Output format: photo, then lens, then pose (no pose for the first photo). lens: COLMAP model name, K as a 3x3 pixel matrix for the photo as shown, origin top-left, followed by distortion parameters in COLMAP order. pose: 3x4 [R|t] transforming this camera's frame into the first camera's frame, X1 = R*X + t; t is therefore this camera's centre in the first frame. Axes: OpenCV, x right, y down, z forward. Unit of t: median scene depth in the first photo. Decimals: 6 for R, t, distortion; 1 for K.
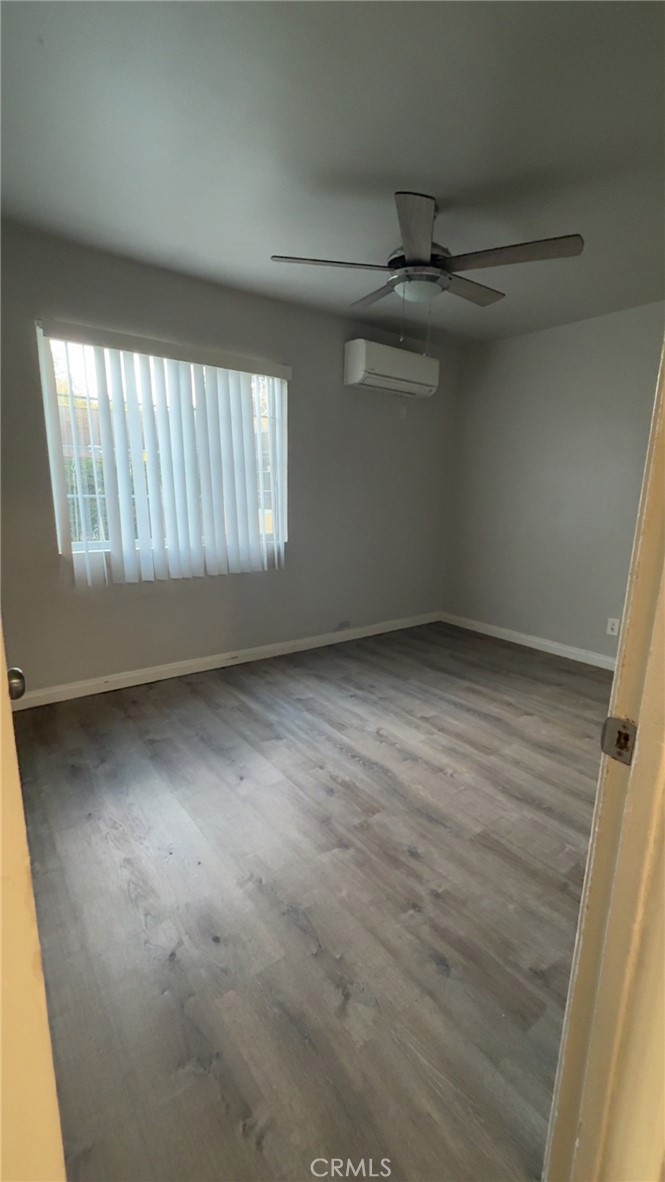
lens RADIAL K [[495.5, 0, 332.5], [0, 495.5, 591.0], [0, 0, 1]] dist [0.000122, -0.000565]
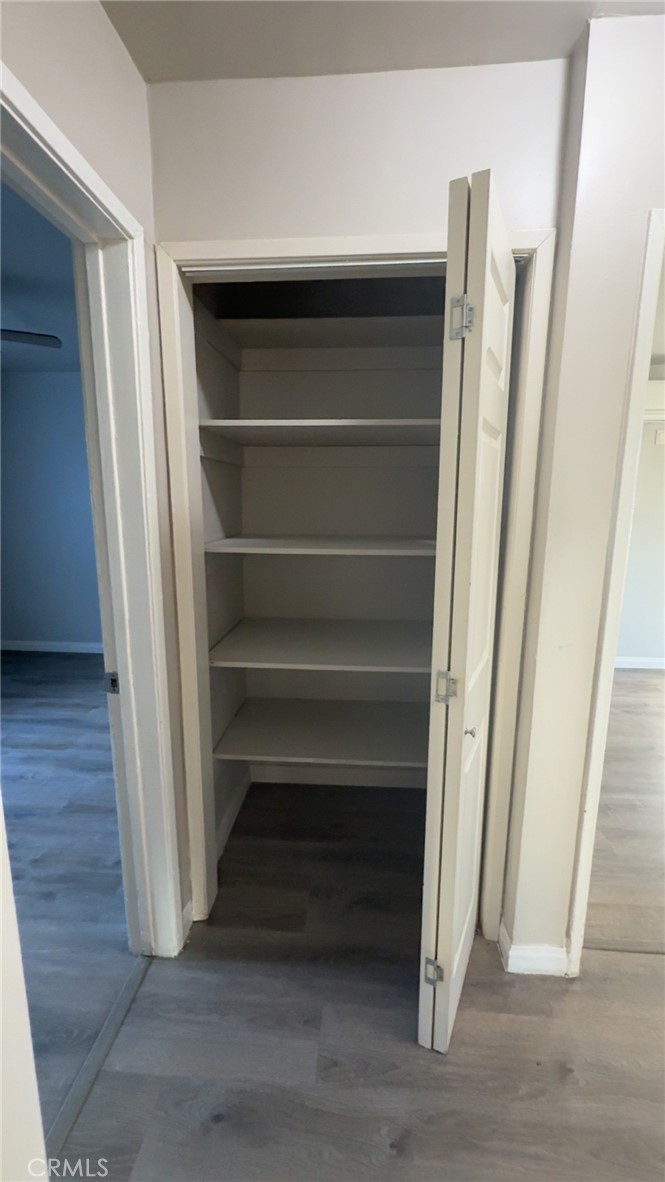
lens RADIAL K [[495.5, 0, 332.5], [0, 495.5, 591.0], [0, 0, 1]] dist [0.000122, -0.000565]
pose [[0.662663, -0.156648, 0.732351, -0.061740], [0.162623, 0.984645, 0.063464, -0.011605], [-0.731048, 0.077042, 0.677963, -0.270614]]
